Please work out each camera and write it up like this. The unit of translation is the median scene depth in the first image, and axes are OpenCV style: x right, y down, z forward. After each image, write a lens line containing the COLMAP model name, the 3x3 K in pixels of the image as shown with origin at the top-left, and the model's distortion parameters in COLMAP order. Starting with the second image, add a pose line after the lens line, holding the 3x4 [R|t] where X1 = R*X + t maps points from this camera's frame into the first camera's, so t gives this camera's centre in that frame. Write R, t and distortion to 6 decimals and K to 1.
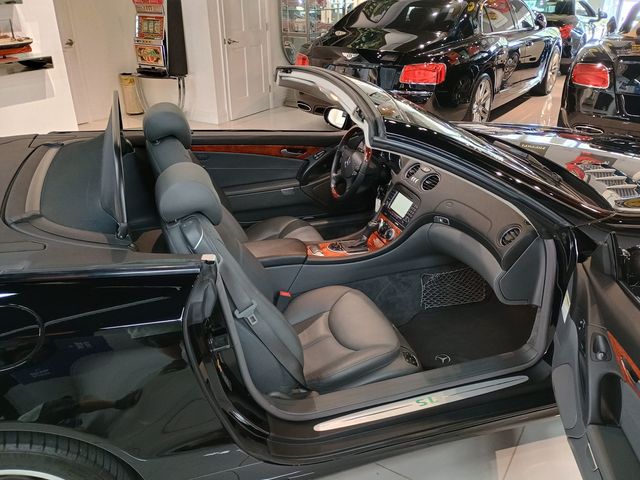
lens RADIAL K [[551.7, 0, 322.3], [0, 551.7, 239.7], [0, 0, 1]] dist [0.065198, -0.090024]
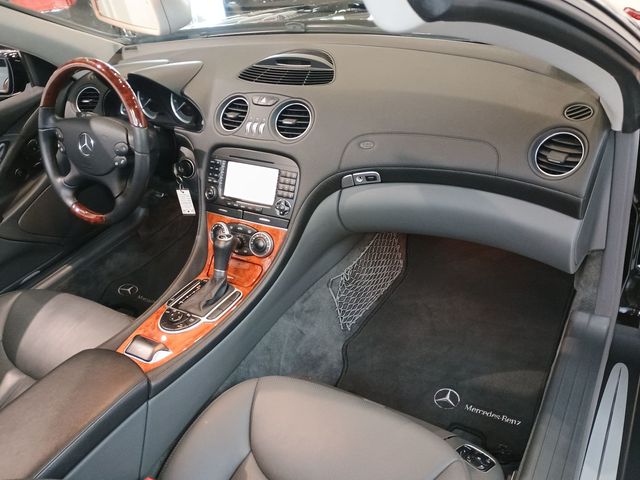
lens RADIAL K [[551.7, 0, 322.3], [0, 551.7, 239.7], [0, 0, 1]] dist [0.065198, -0.090024]
pose [[0.742674, -0.443982, 0.501313, -0.046859], [0.387208, 0.895495, 0.219451, -0.054027], [-0.546355, 0.031132, 0.836975, 0.281951]]
